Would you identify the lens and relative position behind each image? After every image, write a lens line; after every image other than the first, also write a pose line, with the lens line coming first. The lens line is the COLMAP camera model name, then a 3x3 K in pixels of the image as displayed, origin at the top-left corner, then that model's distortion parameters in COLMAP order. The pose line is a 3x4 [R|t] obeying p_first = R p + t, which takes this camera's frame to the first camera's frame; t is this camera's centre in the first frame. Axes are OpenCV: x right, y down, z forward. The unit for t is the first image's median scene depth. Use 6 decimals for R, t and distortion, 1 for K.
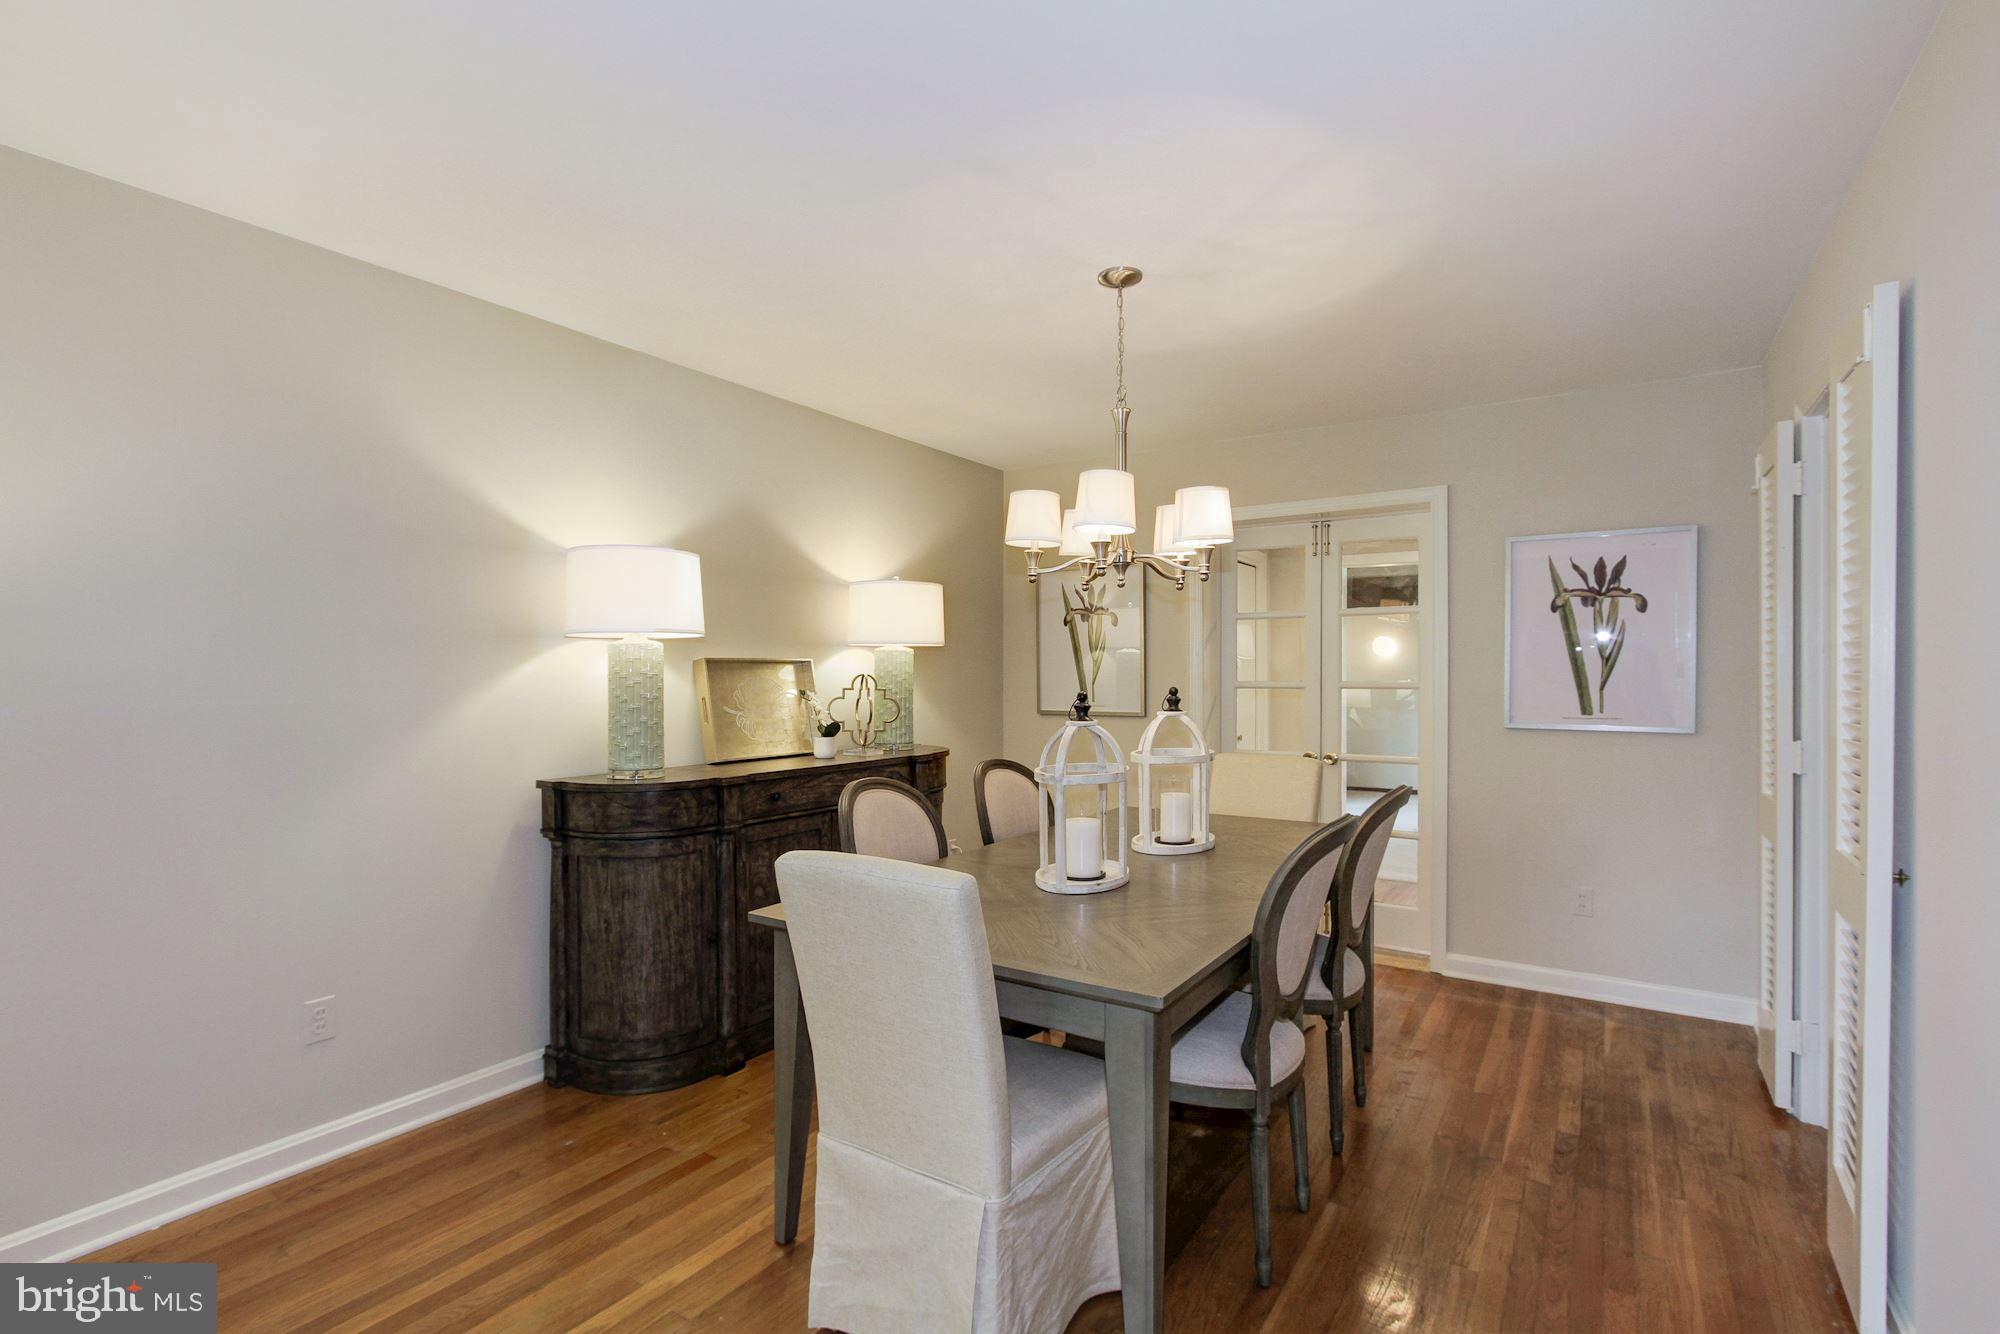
lens RADIAL K [[939.1, 0, 989.5], [0, 939.1, 674.2], [0, 0, 1]] dist [-0.014039, 0.006183]
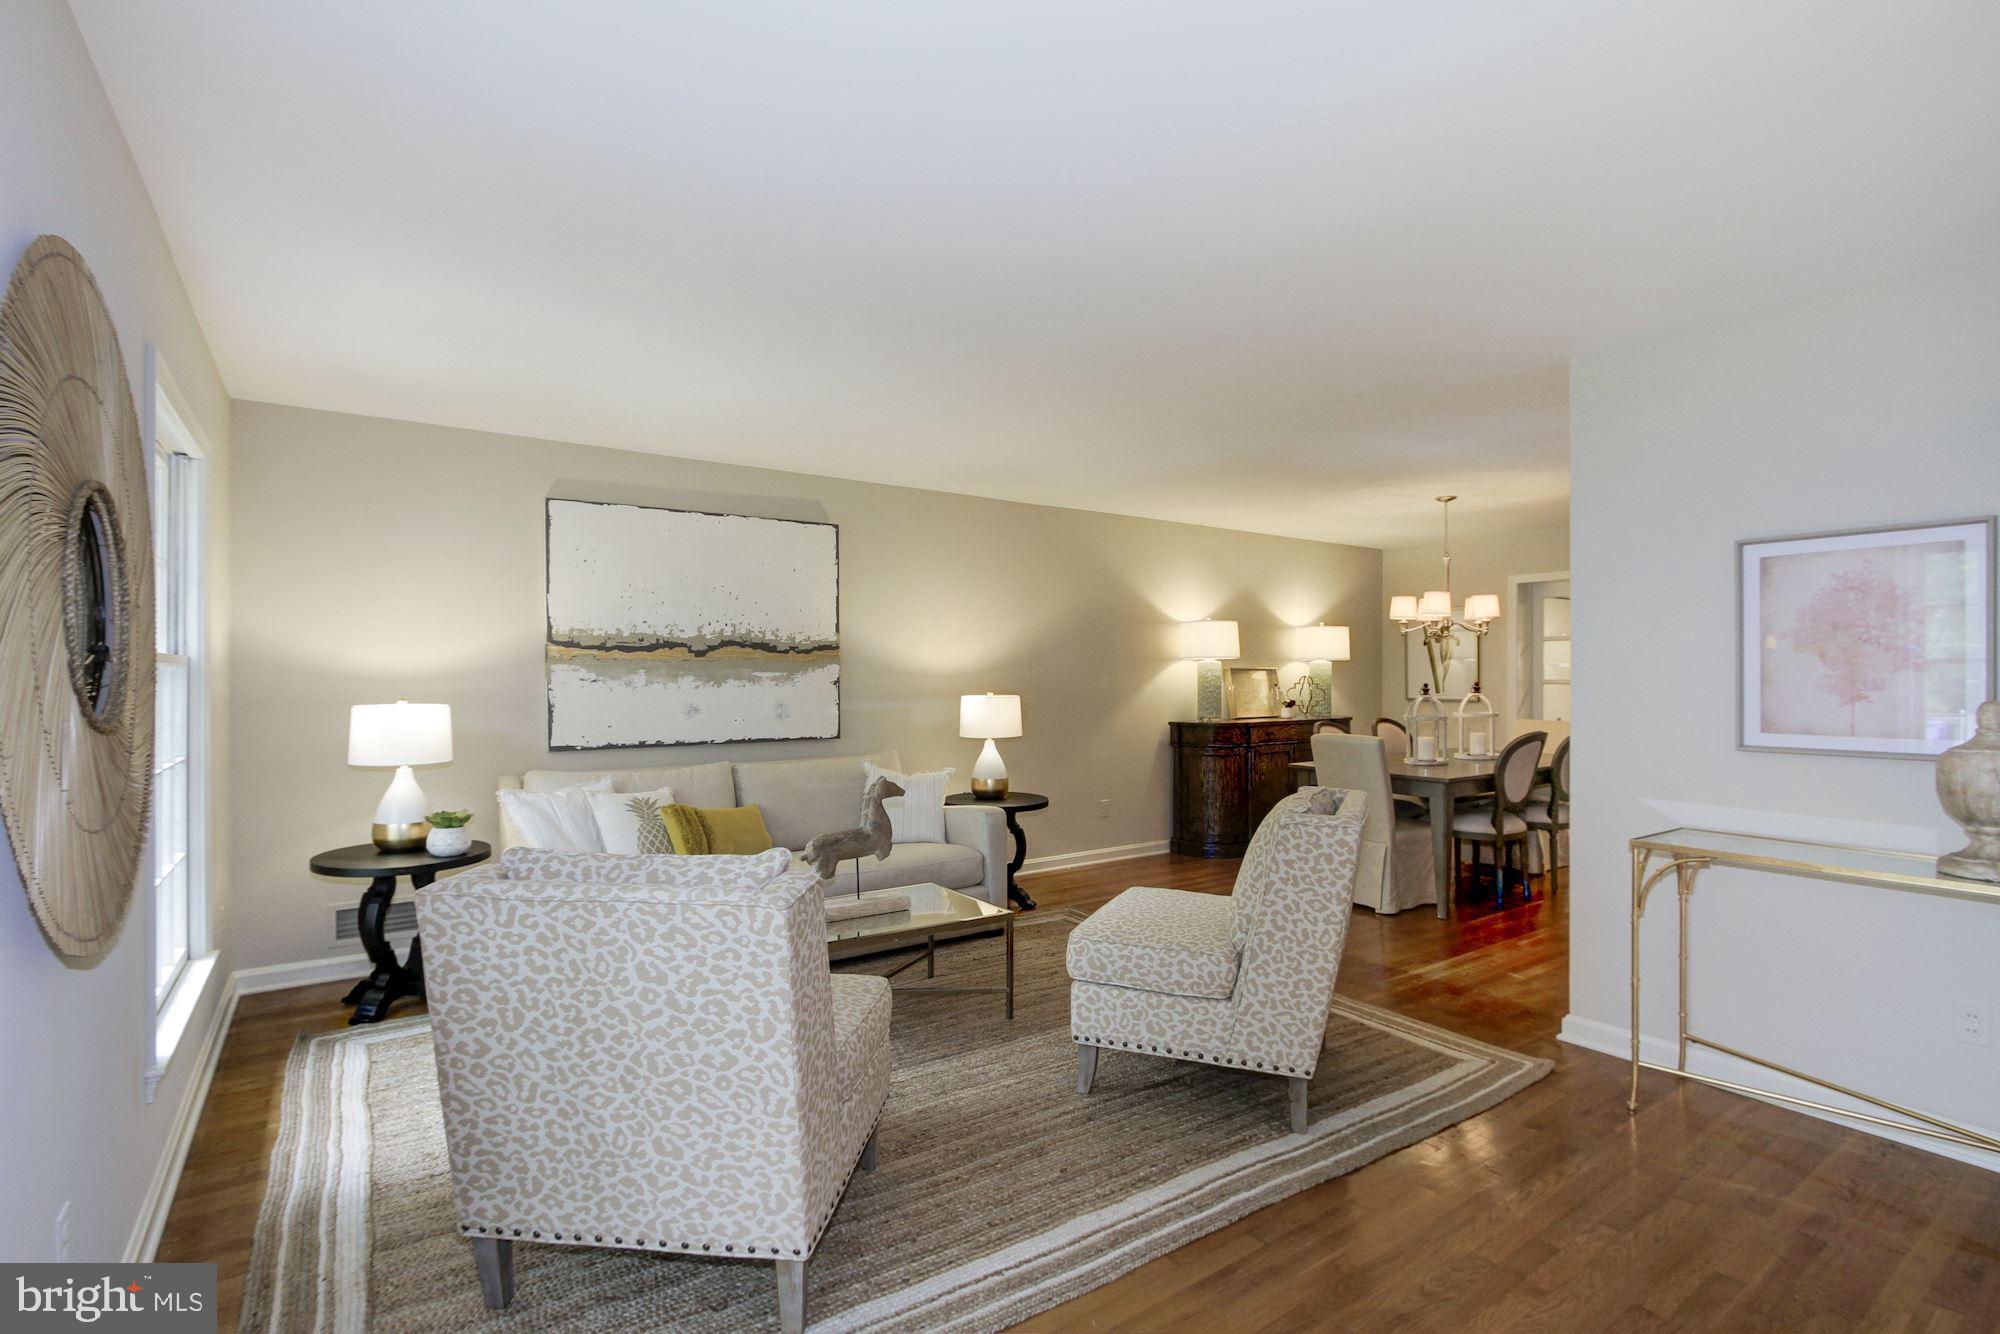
lens RADIAL K [[939.1, 0, 969.2], [0, 939.1, 682.7], [0, 0, 1]] dist [-0.014039, 0.006183]
pose [[0.926814, 0.000257, -0.375520, -0.067549], [0.001947, 0.999983, 0.005490, 0.003024], [0.375515, -0.005819, 0.926798, -1.332071]]
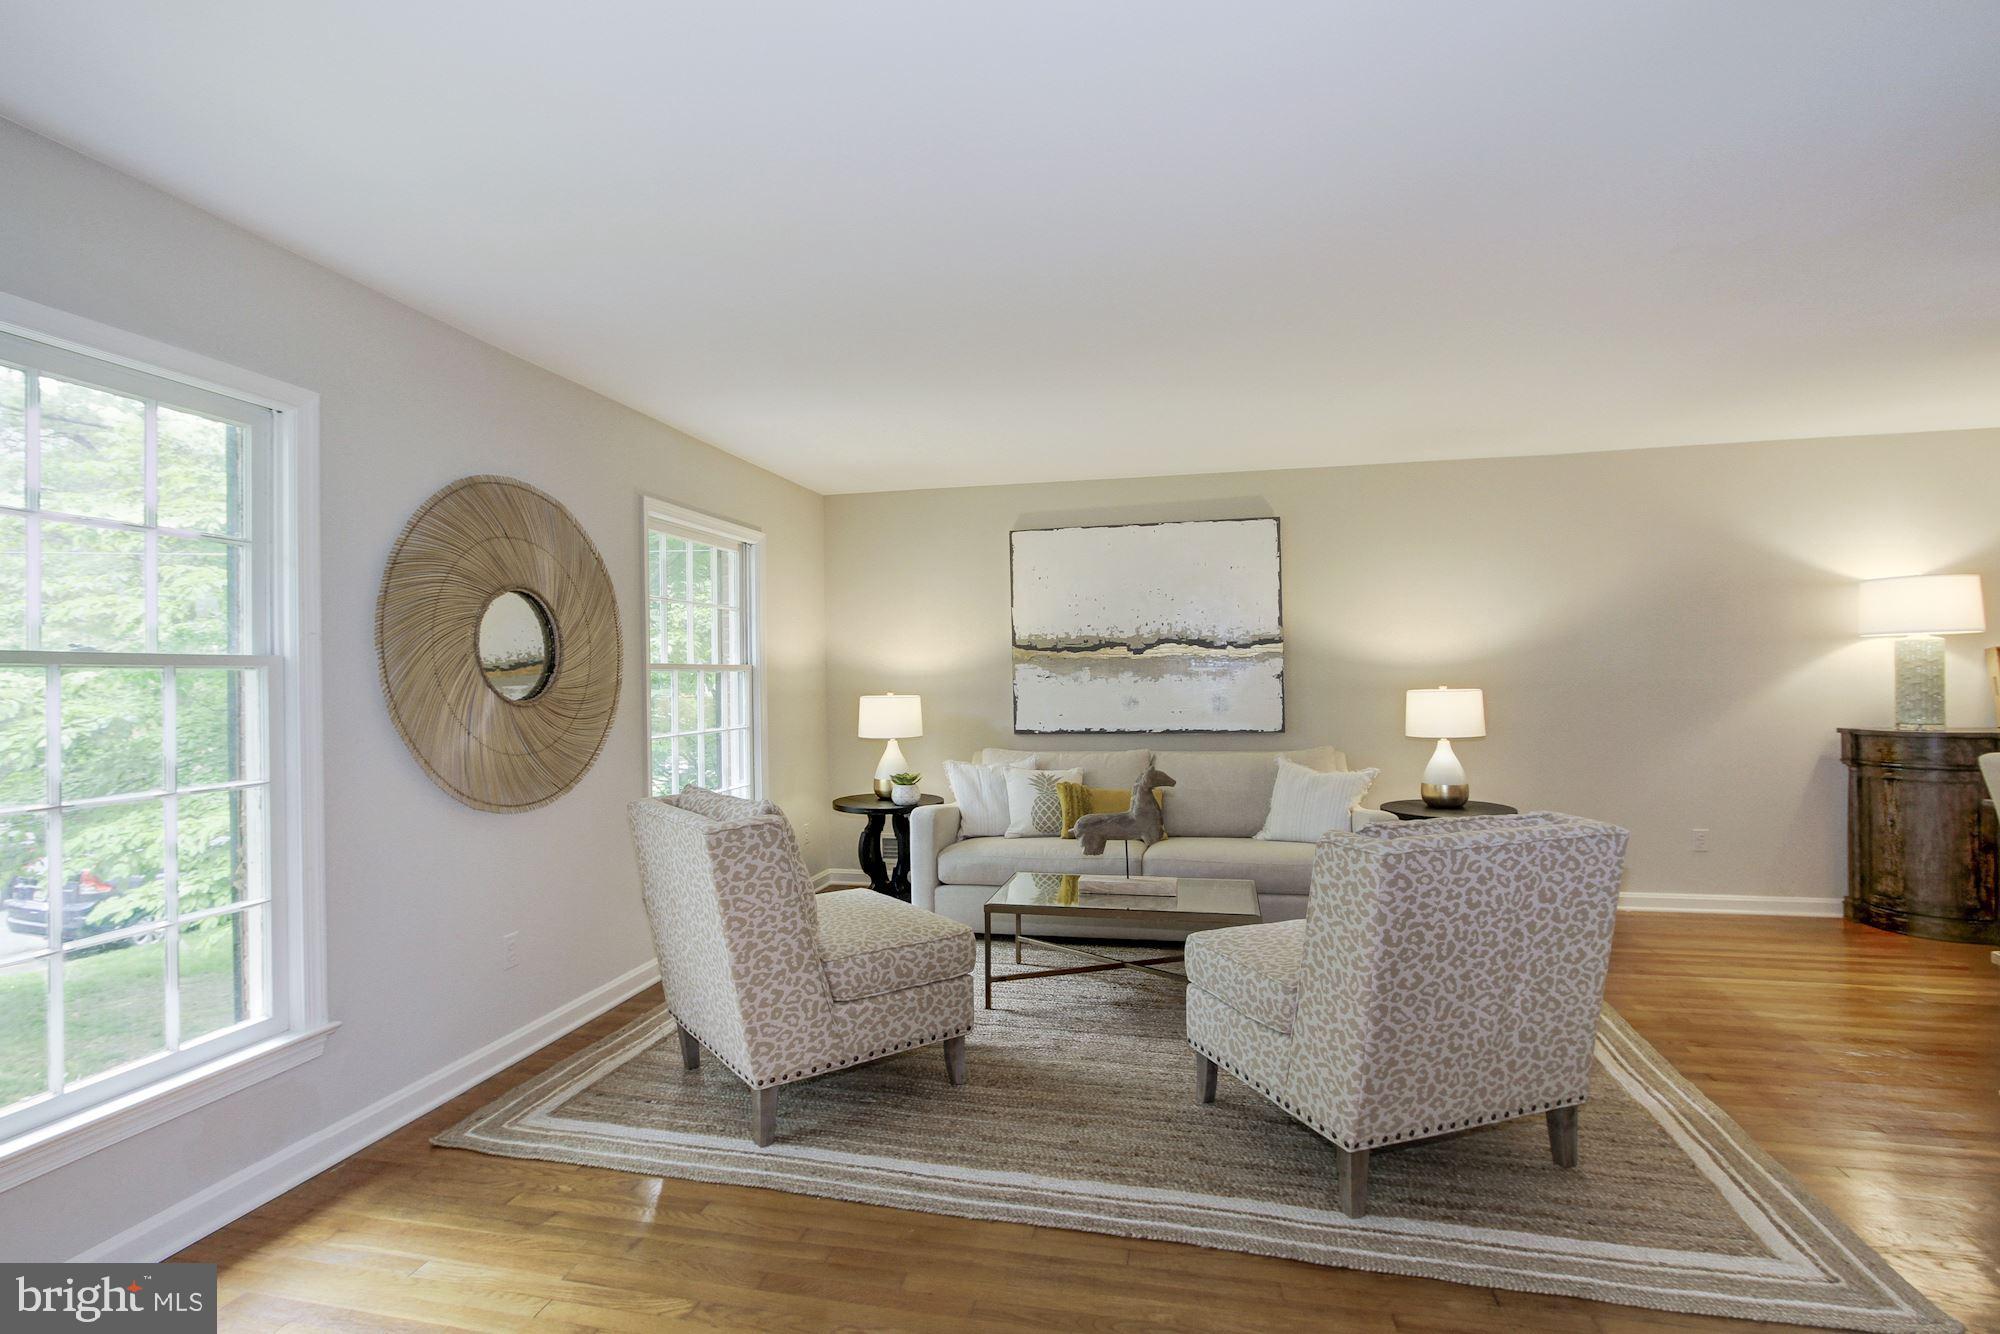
lens RADIAL K [[939.1, 0, 986.8], [0, 939.1, 682.8], [0, 0, 1]] dist [-0.014039, 0.006183]
pose [[0.358587, -0.000088, -0.933496, 0.478965], [0.015056, 0.999870, 0.005689, 0.006322], [0.933375, -0.016095, 0.358542, -0.918907]]
